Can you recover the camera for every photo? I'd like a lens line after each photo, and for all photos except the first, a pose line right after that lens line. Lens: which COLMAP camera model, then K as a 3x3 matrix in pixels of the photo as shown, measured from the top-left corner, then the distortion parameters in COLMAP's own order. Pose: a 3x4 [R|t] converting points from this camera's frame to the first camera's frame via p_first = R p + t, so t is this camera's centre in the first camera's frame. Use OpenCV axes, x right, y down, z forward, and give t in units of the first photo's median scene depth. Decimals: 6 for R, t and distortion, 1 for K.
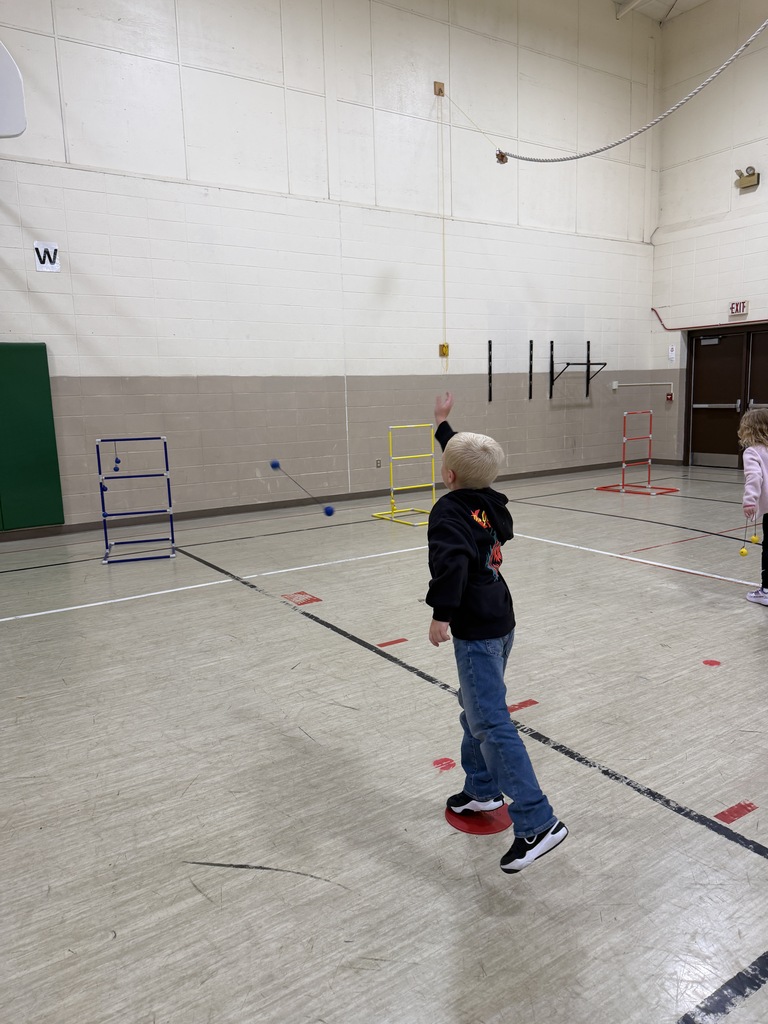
lens RADIAL K [[739.0, 0, 404.7], [0, 739.0, 515.9], [0, 0, 1]] dist [0.056790, -0.065971]
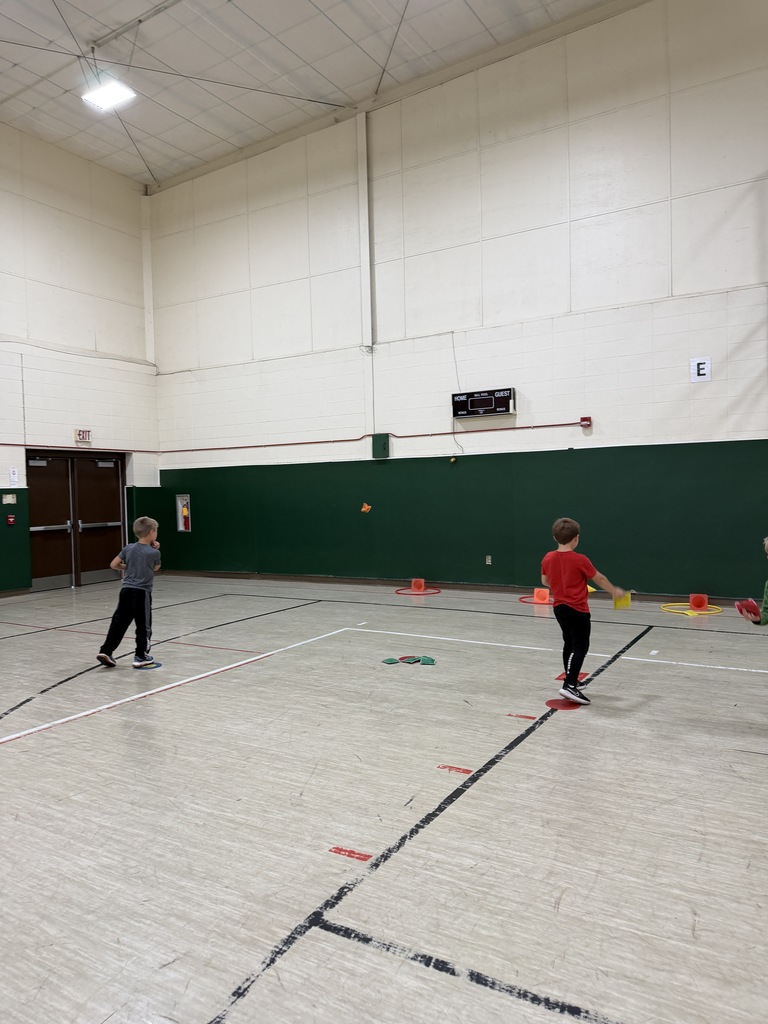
lens RADIAL K [[739.0, 0, 378.5], [0, 739.0, 508.2], [0, 0, 1]] dist [0.056790, -0.065971]
pose [[-0.415785, 0.011420, 0.909391, -0.794052], [0.176250, 0.981976, 0.068252, -0.201441], [-0.892221, 0.188658, -0.410304, 1.245293]]
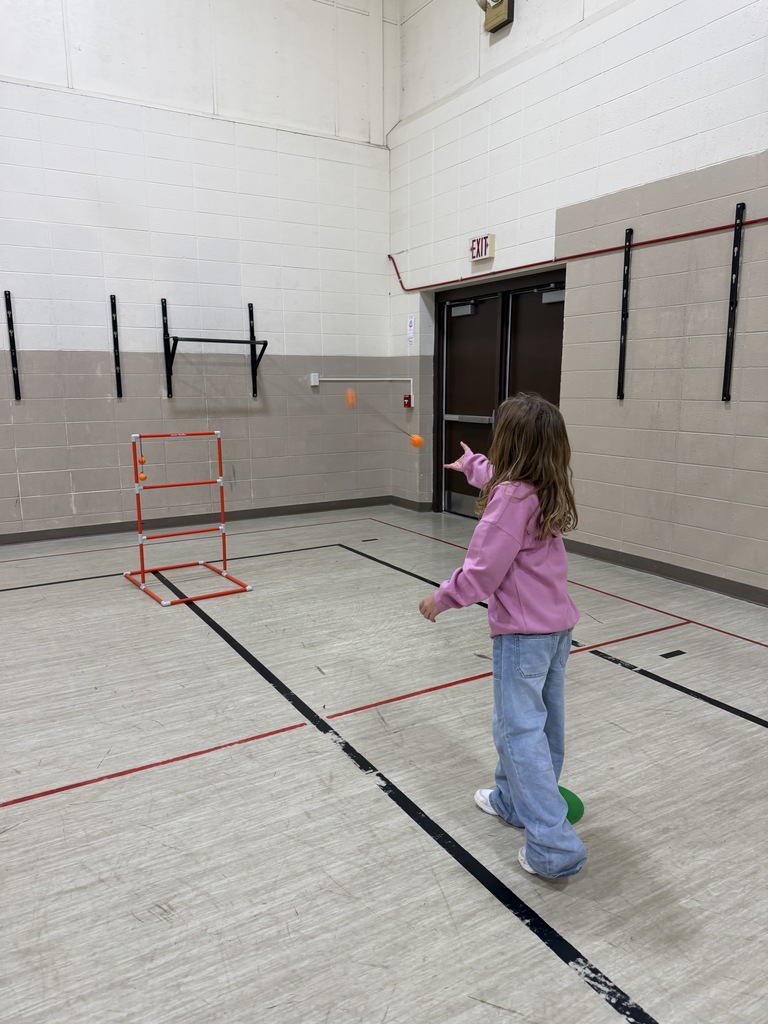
lens RADIAL K [[739.0, 0, 390.5], [0, 739.0, 513.8], [0, 0, 1]] dist [0.056790, -0.065971]
pose [[0.997918, 0.035906, -0.053575, 0.479726], [-0.035249, 0.999292, 0.013162, -0.094803], [0.054010, -0.011246, 0.998477, 0.496374]]
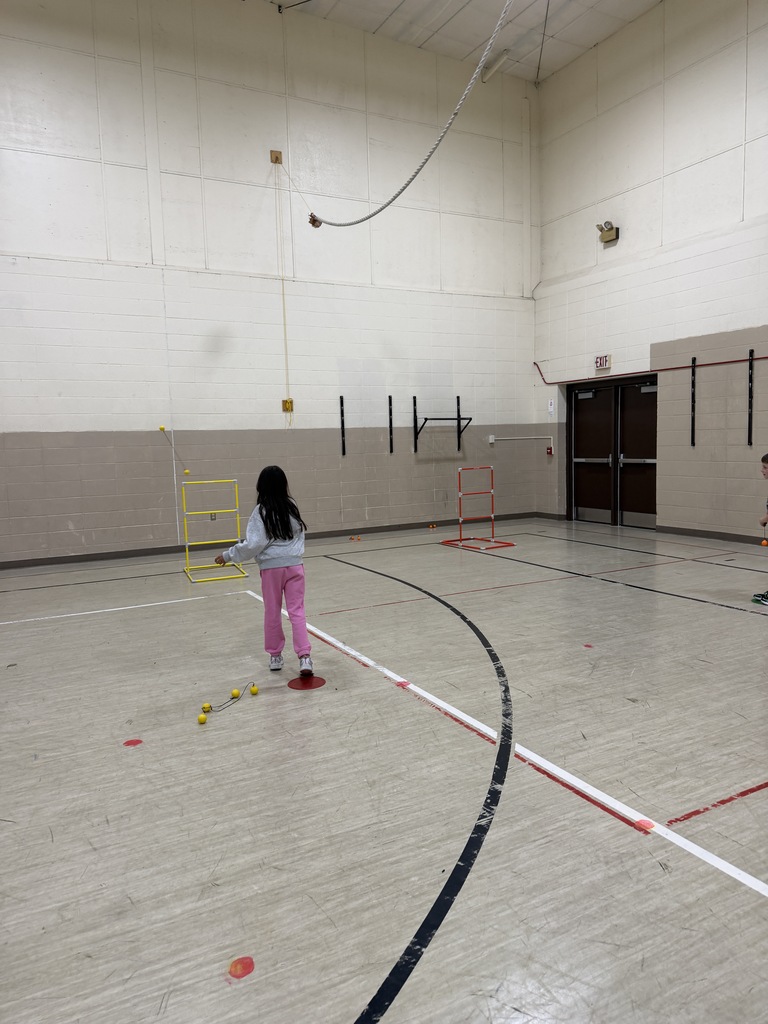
lens RADIAL K [[739.0, 0, 393.4], [0, 739.0, 515.8], [0, 0, 1]] dist [0.056790, -0.065971]
pose [[0.995342, 0.011124, -0.095766, 0.310811], [-0.016719, 0.998187, -0.057819, -0.017966], [0.094949, 0.059151, 0.993723, 0.016547]]
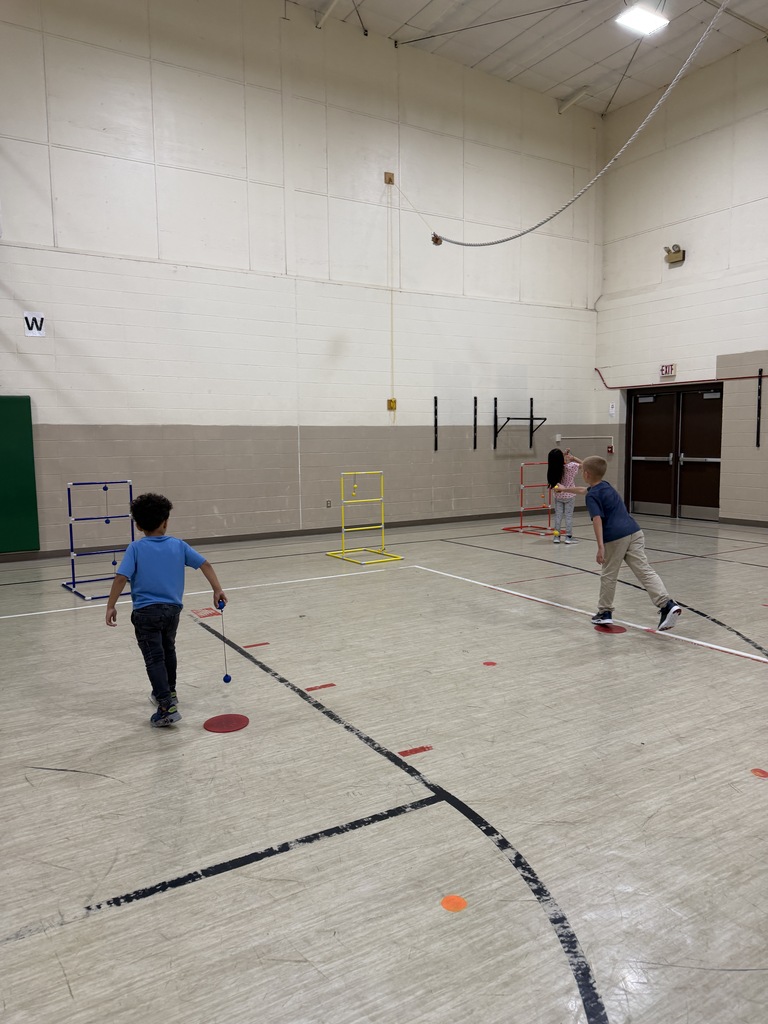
lens RADIAL K [[739.0, 0, 387.3], [0, 739.0, 515.6], [0, 0, 1]] dist [0.056790, -0.065971]
pose [[0.998732, 0.023034, -0.044763, 0.105614], [-0.025601, 0.998009, -0.057640, 0.007888], [0.043347, 0.058713, 0.997333, -0.105056]]
